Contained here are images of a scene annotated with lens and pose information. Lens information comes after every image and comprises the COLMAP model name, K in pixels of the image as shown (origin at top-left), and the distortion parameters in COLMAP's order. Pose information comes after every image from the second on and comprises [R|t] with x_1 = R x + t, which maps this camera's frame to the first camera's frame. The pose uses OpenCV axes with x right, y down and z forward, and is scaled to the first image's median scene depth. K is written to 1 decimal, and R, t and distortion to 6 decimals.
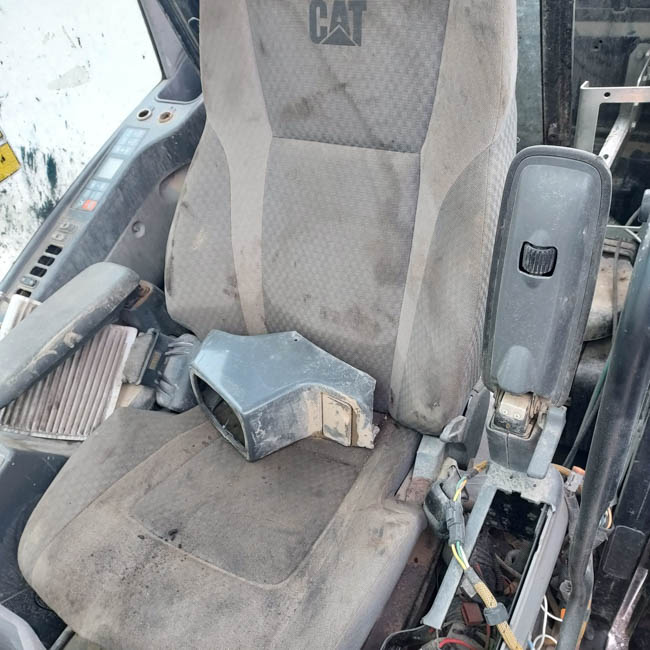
lens RADIAL K [[636.3, 0, 305.9], [0, 636.3, 324.9], [0, 0, 1]] dist [0.094840, -0.189561]
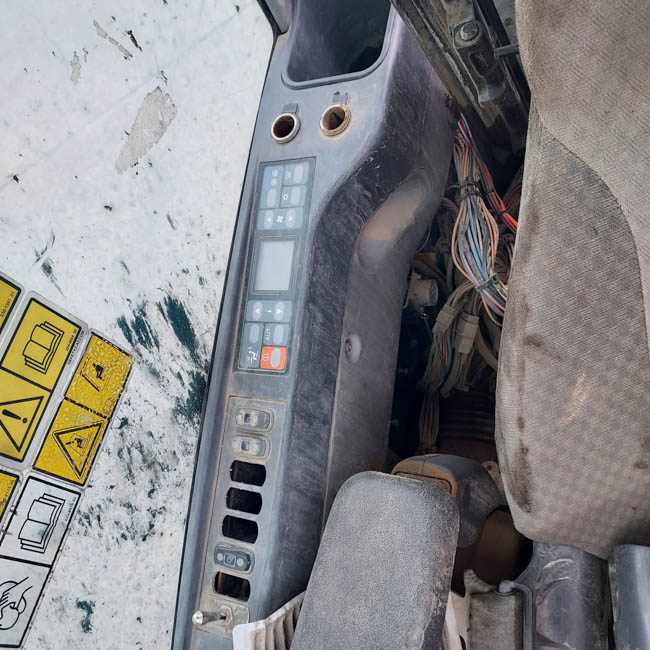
lens RADIAL K [[636.3, 0, 305.9], [0, 636.3, 324.9], [0, 0, 1]] dist [0.094840, -0.189561]
pose [[0.939534, -0.326902, -0.102036, -0.261073], [0.340593, 0.923018, 0.178980, -0.299093], [0.035672, -0.202911, 0.978547, 0.537599]]
